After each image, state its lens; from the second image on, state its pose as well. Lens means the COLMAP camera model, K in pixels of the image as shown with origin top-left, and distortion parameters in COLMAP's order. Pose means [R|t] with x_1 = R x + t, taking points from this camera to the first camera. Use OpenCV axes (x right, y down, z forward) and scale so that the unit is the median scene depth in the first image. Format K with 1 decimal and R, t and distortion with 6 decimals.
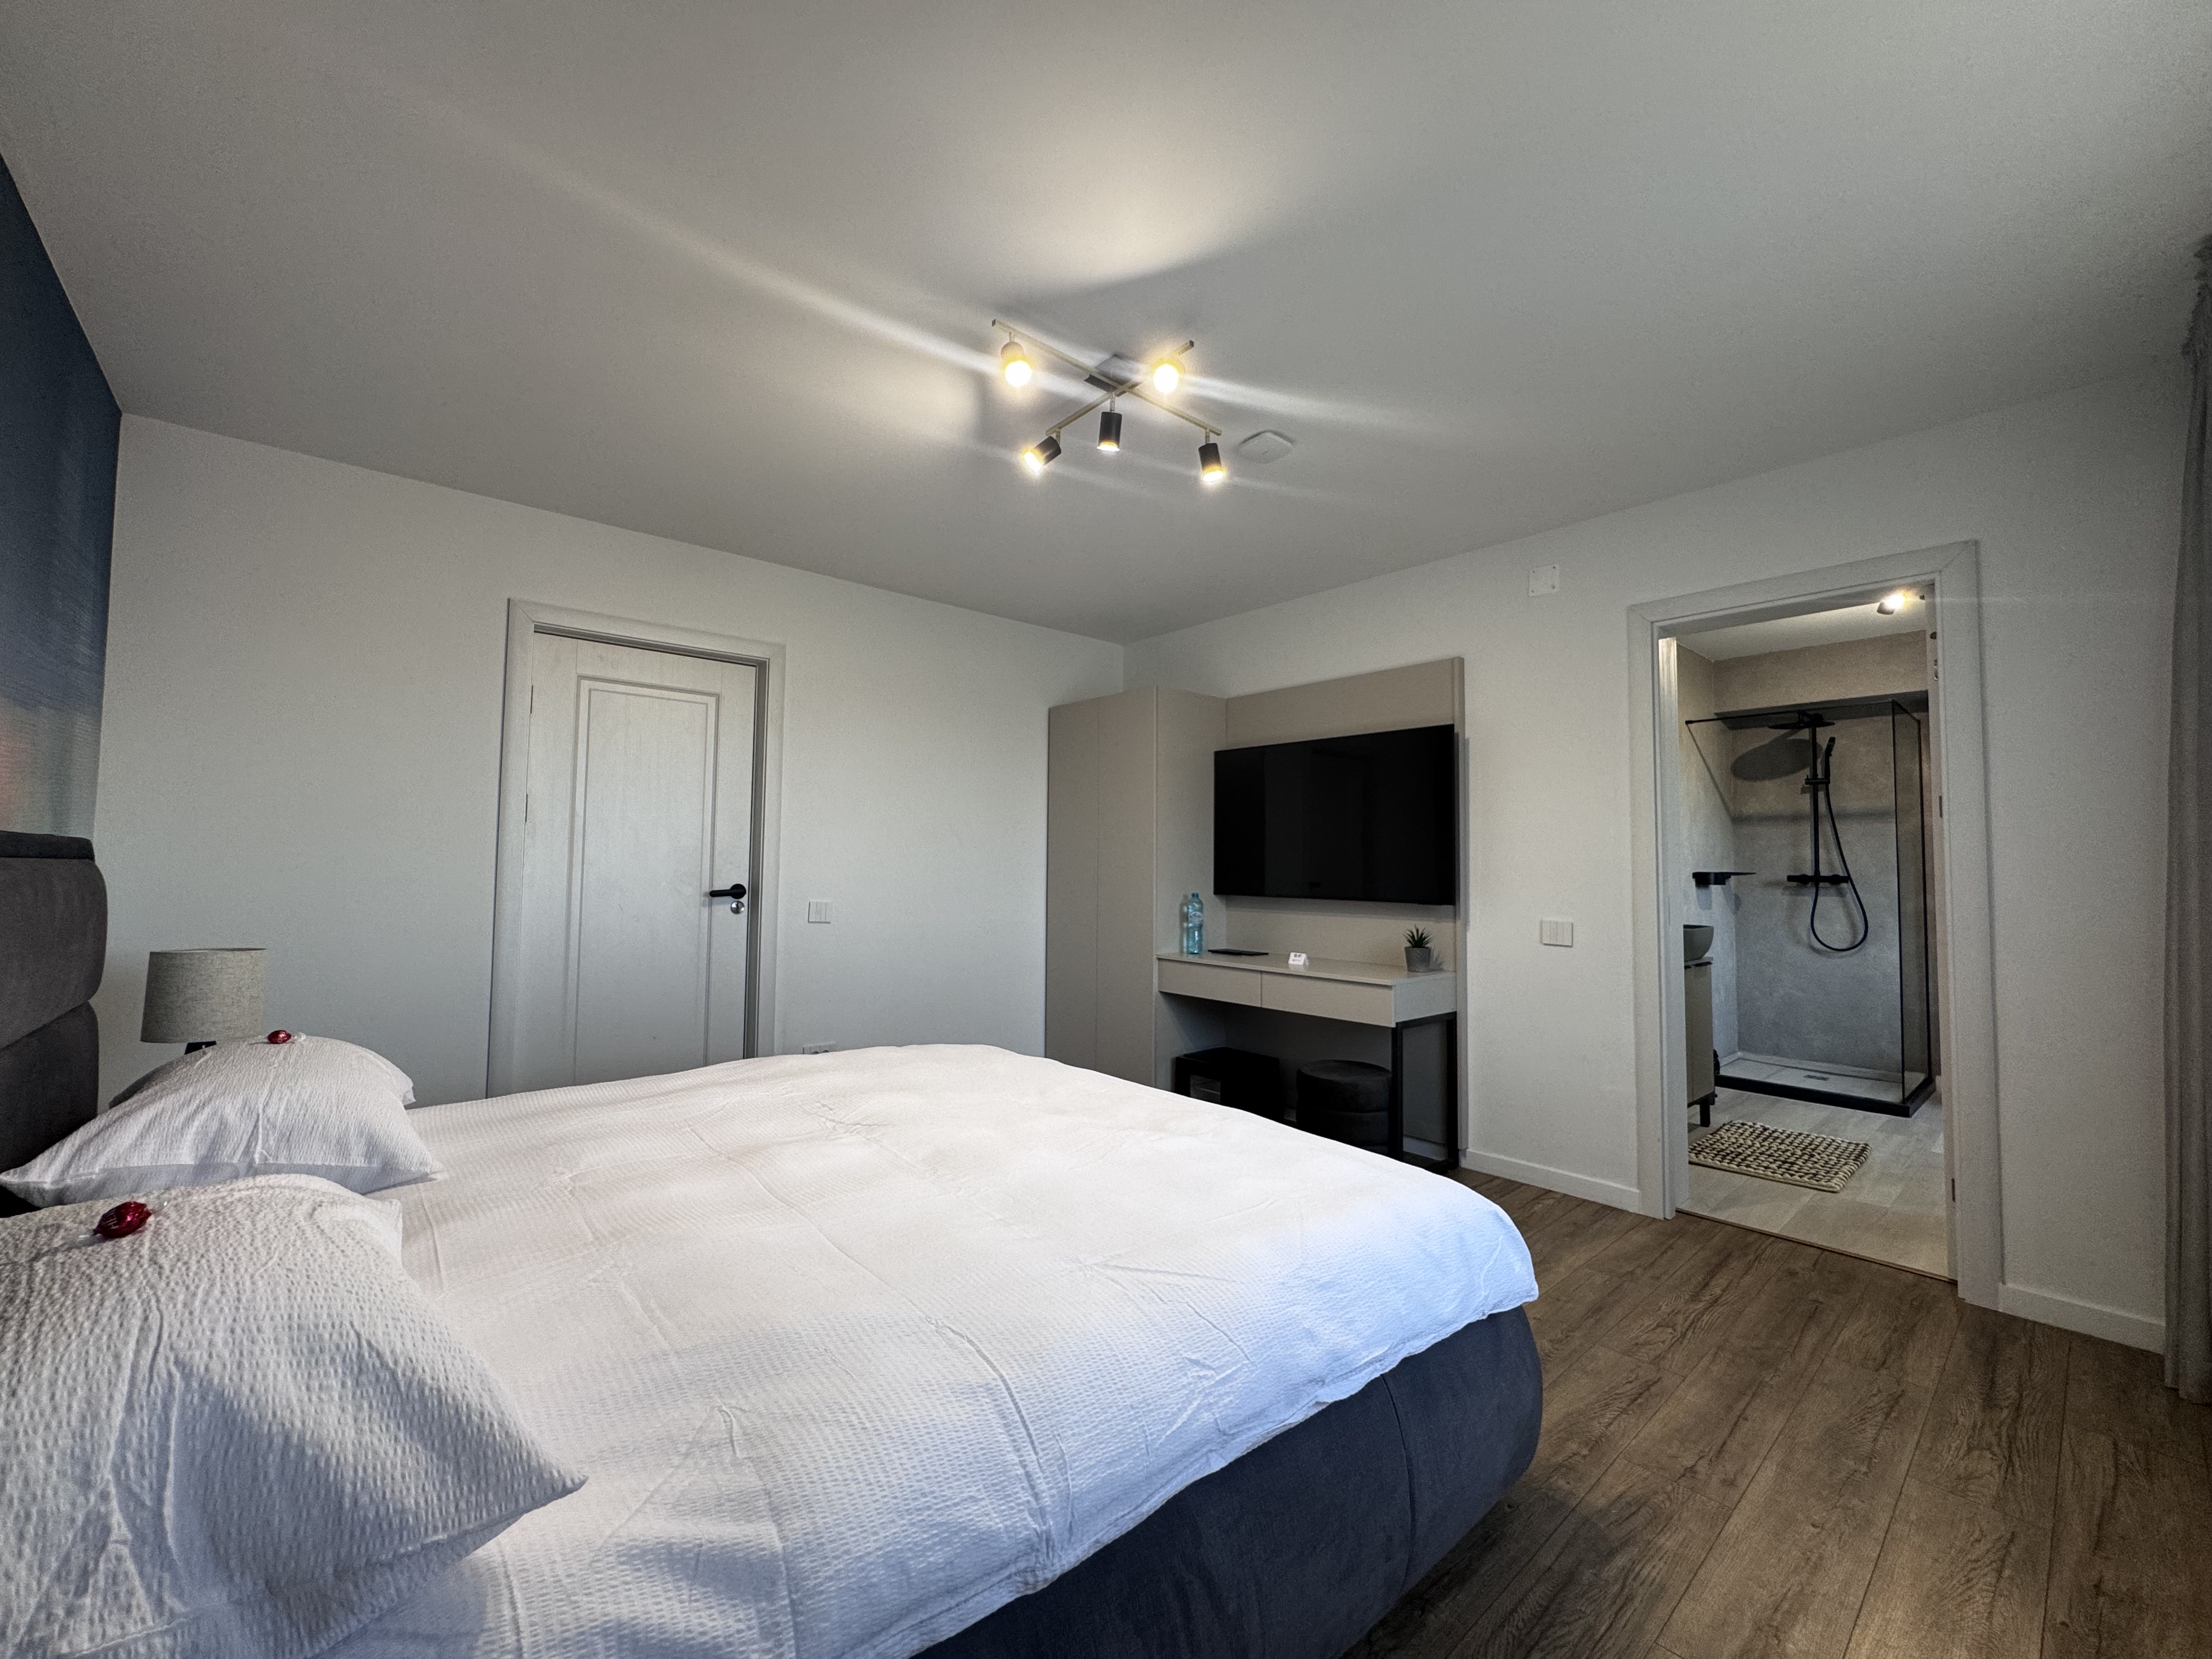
lens RADIAL K [[890.3, 0, 1102.8], [0, 890.3, 829.6], [0, 0, 1]] dist [-0.002845, 0.000263]
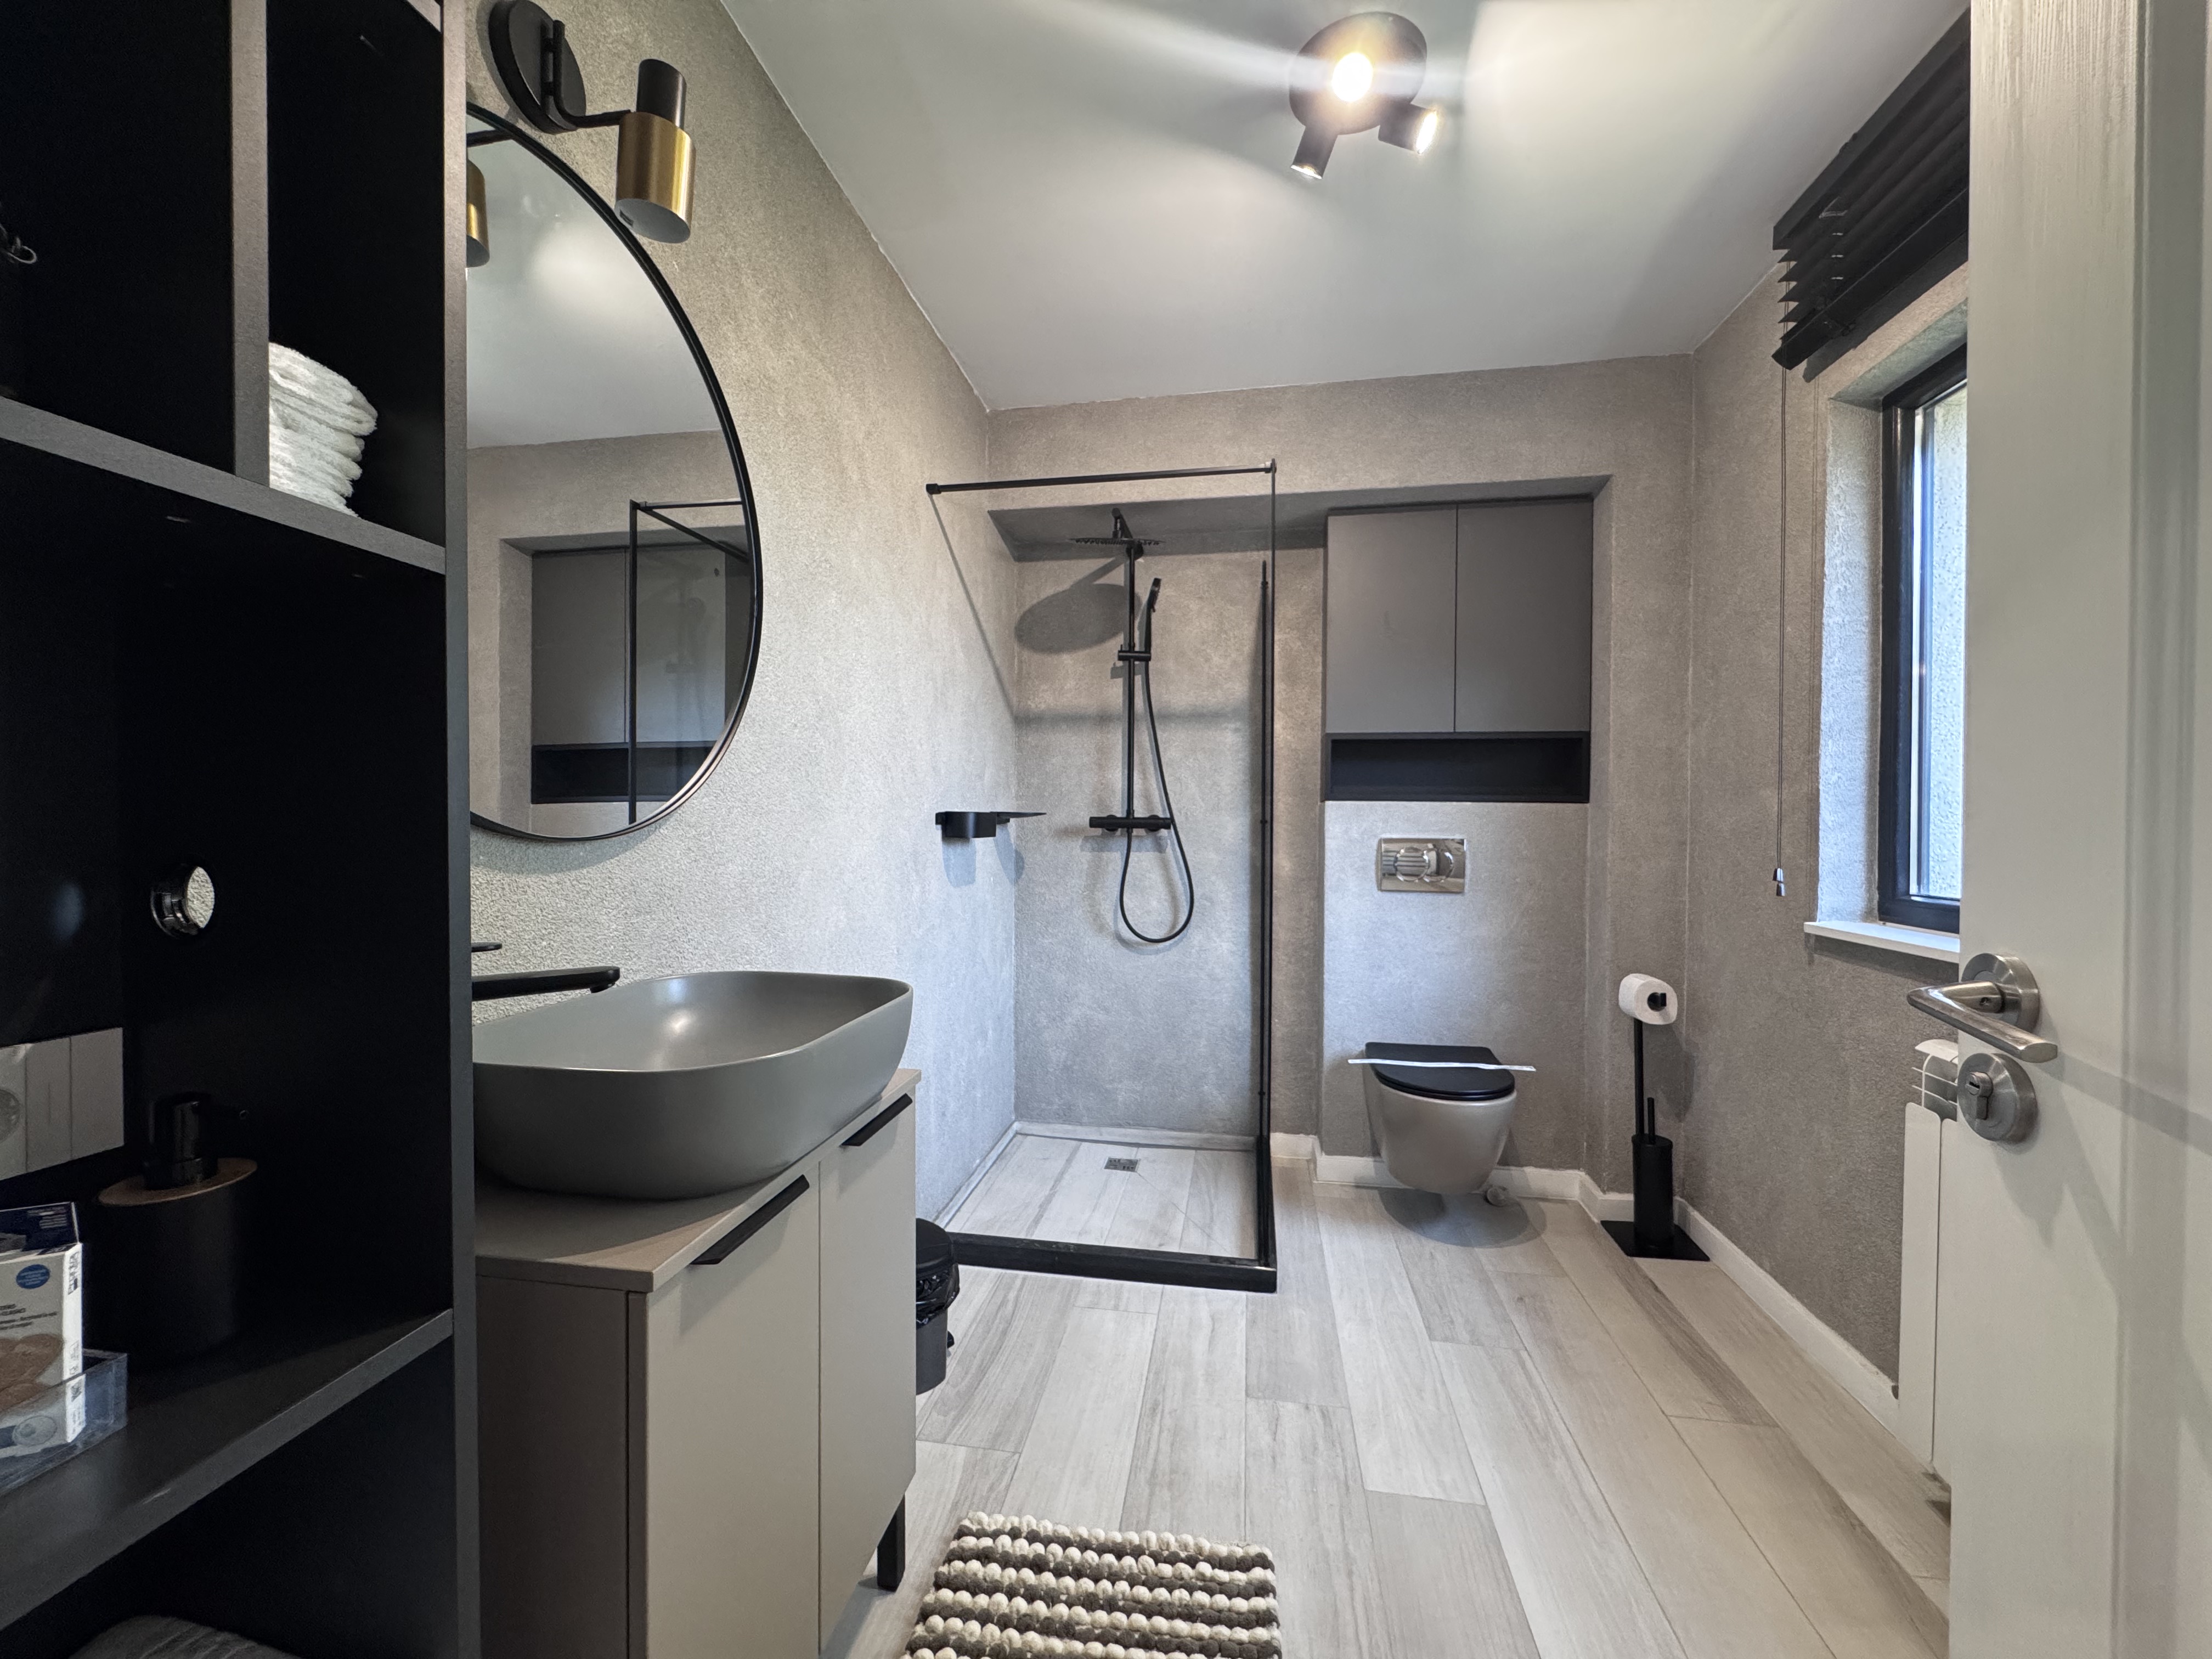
lens RADIAL K [[890.3, 0, 1104.1], [0, 890.3, 828.0], [0, 0, 1]] dist [-0.002845, 0.000263]
pose [[0.771991, -0.013131, 0.635498, 0.413960], [-0.025382, 0.998352, 0.051463, 0.028933], [-0.635126, -0.055860, 0.770386, 0.553567]]
